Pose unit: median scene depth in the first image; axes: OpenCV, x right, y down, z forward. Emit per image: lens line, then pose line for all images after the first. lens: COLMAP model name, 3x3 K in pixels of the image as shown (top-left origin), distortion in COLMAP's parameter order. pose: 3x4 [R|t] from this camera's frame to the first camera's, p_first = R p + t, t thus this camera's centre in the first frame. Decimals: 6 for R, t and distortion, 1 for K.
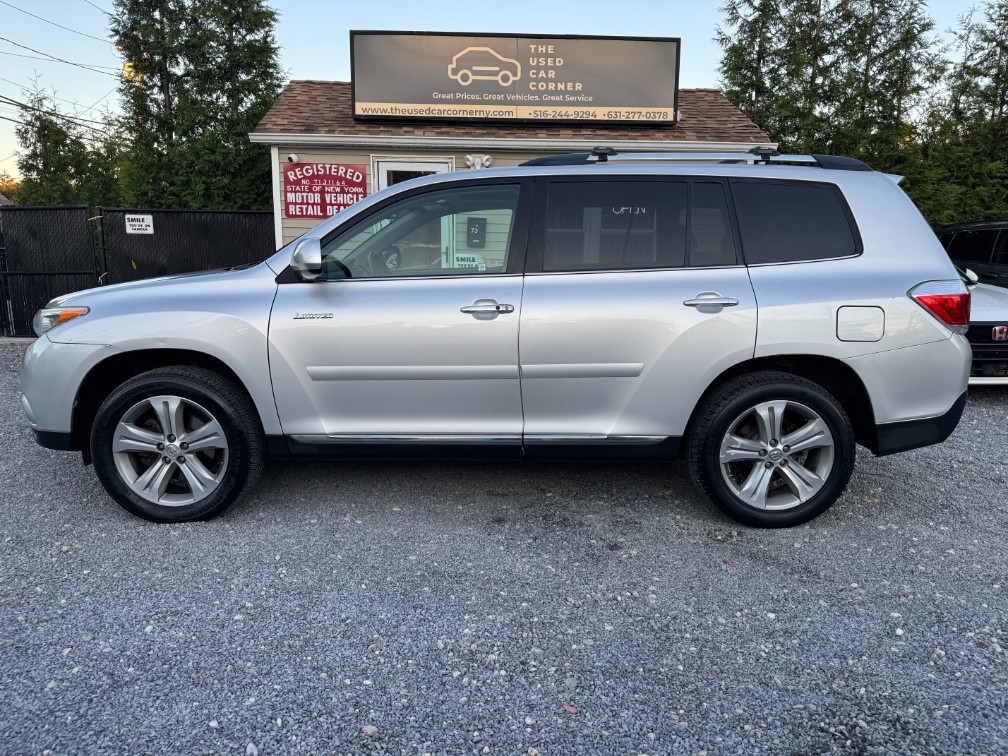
lens RADIAL K [[718.4, 0, 508.1], [0, 718.4, 386.2], [0, 0, 1]] dist [0.020865, -0.025007]
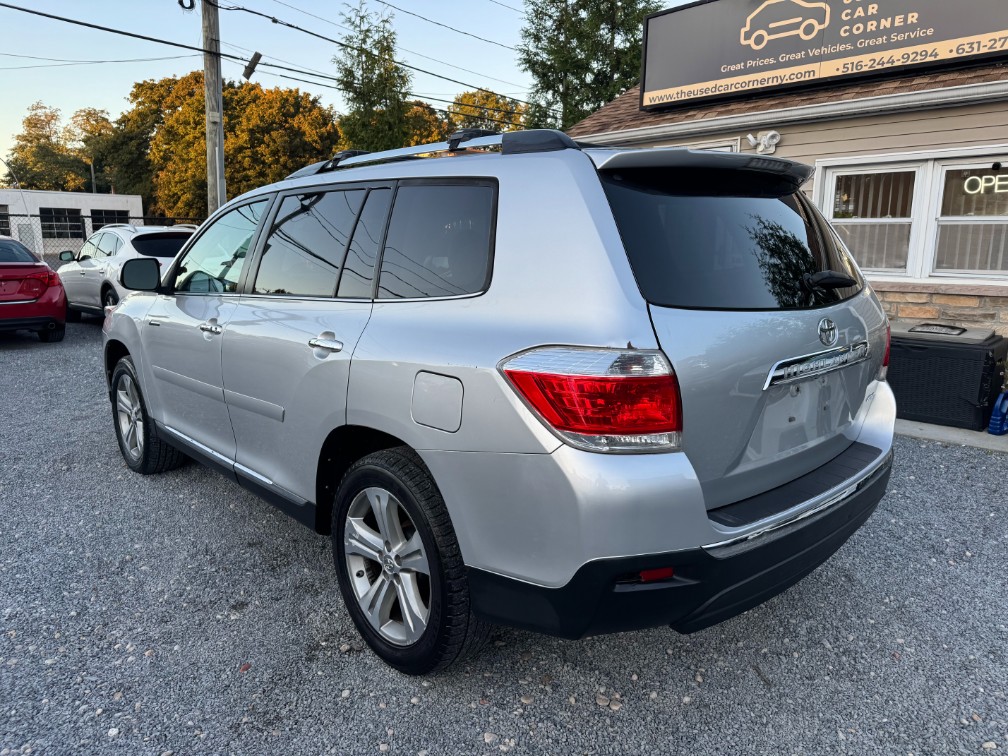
lens RADIAL K [[718.4, 0, 503.0], [0, 718.4, 376.6], [0, 0, 1]] dist [0.020865, -0.025007]
pose [[0.665564, 0.128713, -0.735159, 0.396194], [-0.122893, 0.990472, 0.062154, -0.062262], [0.736154, 0.048978, 0.675040, 0.245069]]
